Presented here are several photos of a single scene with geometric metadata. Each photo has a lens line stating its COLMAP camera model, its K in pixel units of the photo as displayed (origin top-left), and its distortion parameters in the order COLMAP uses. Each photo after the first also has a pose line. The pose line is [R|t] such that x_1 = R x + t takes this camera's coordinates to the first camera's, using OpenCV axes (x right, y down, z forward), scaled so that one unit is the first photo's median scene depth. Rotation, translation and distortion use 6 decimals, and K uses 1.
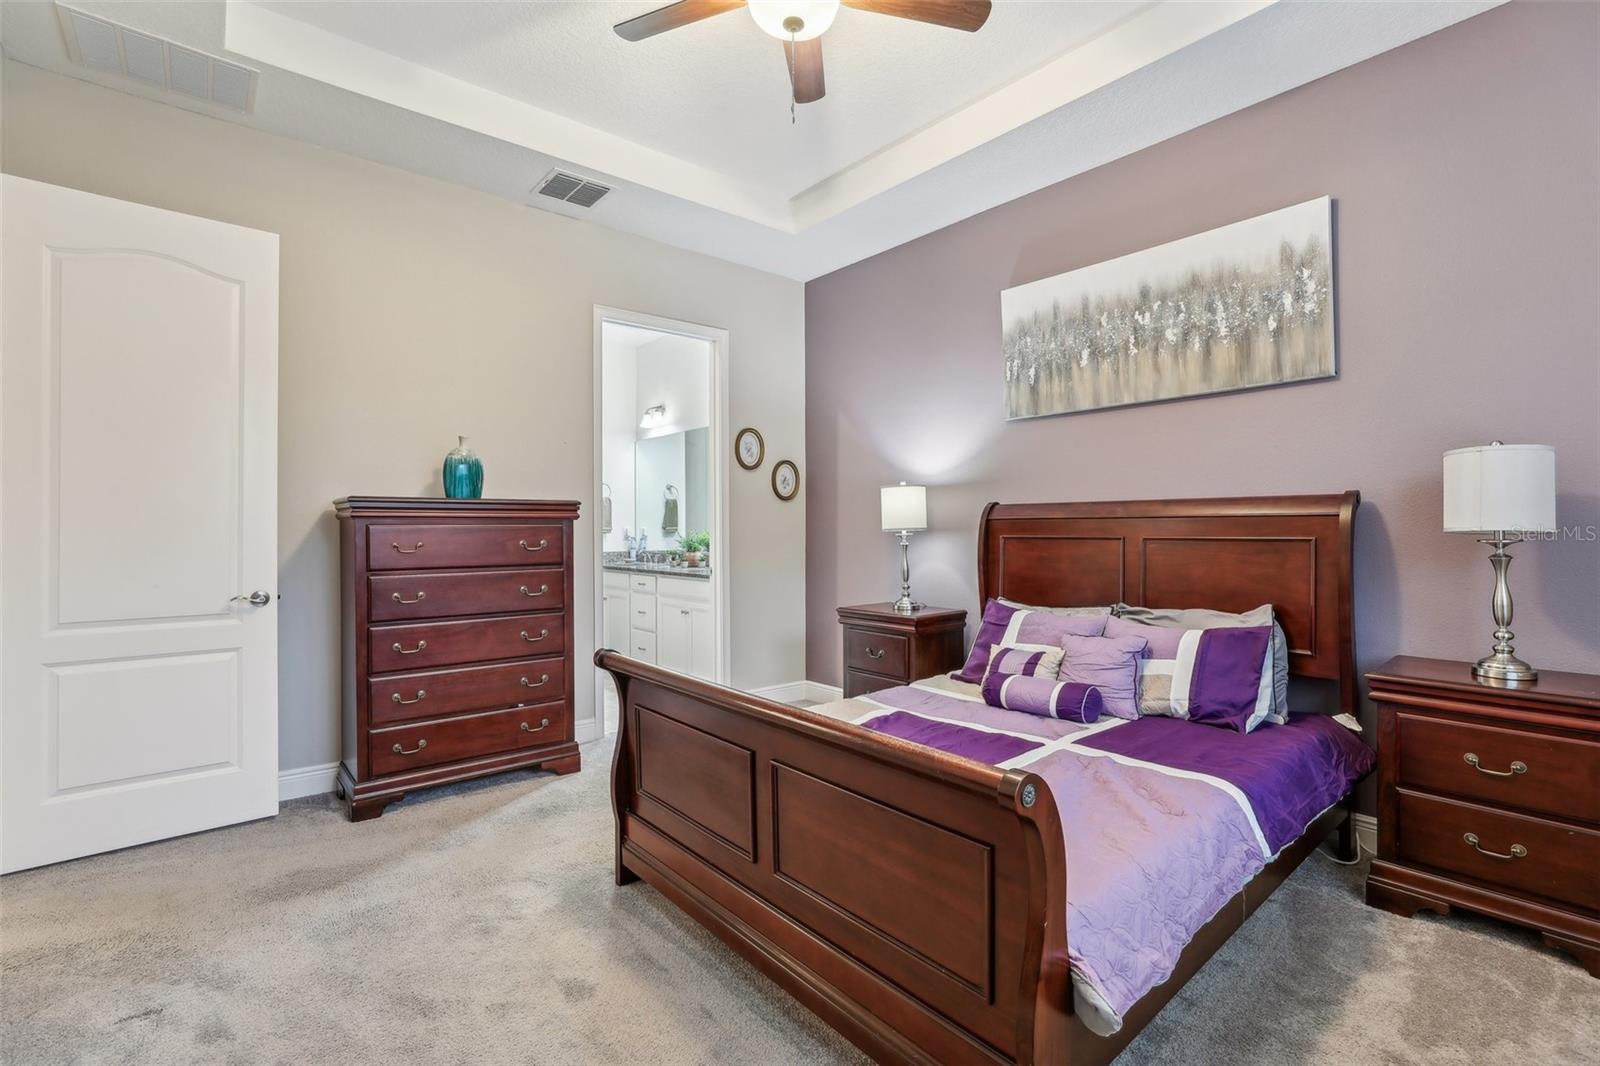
lens RADIAL K [[732.9, 0, 797.0], [0, 732.9, 523.4], [0, 0, 1]] dist [-0.034988, 0.013257]
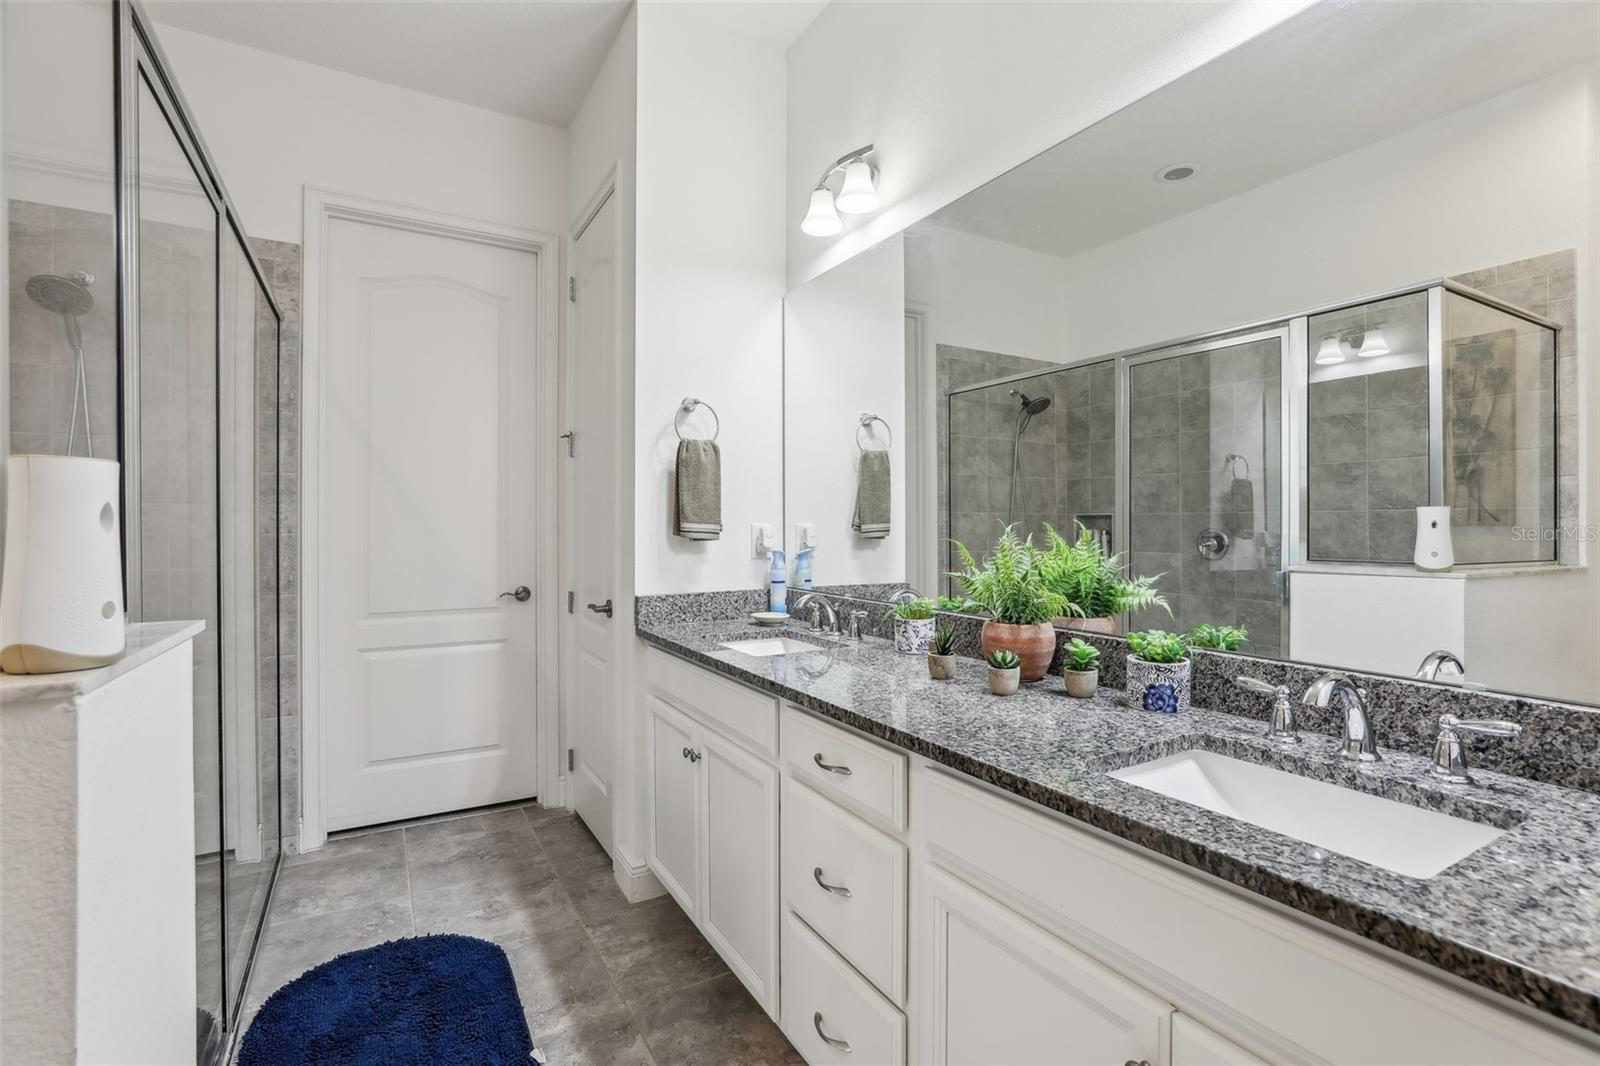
lens RADIAL K [[732.9, 0, 797.0], [0, 732.9, 523.4], [0, 0, 1]] dist [-0.034988, 0.013257]
pose [[0.986146, 0.002264, -0.165862, -0.300923], [-0.001248, 0.999980, 0.006225, 0.004847], [0.165873, -0.005931, 0.986129, 1.248087]]
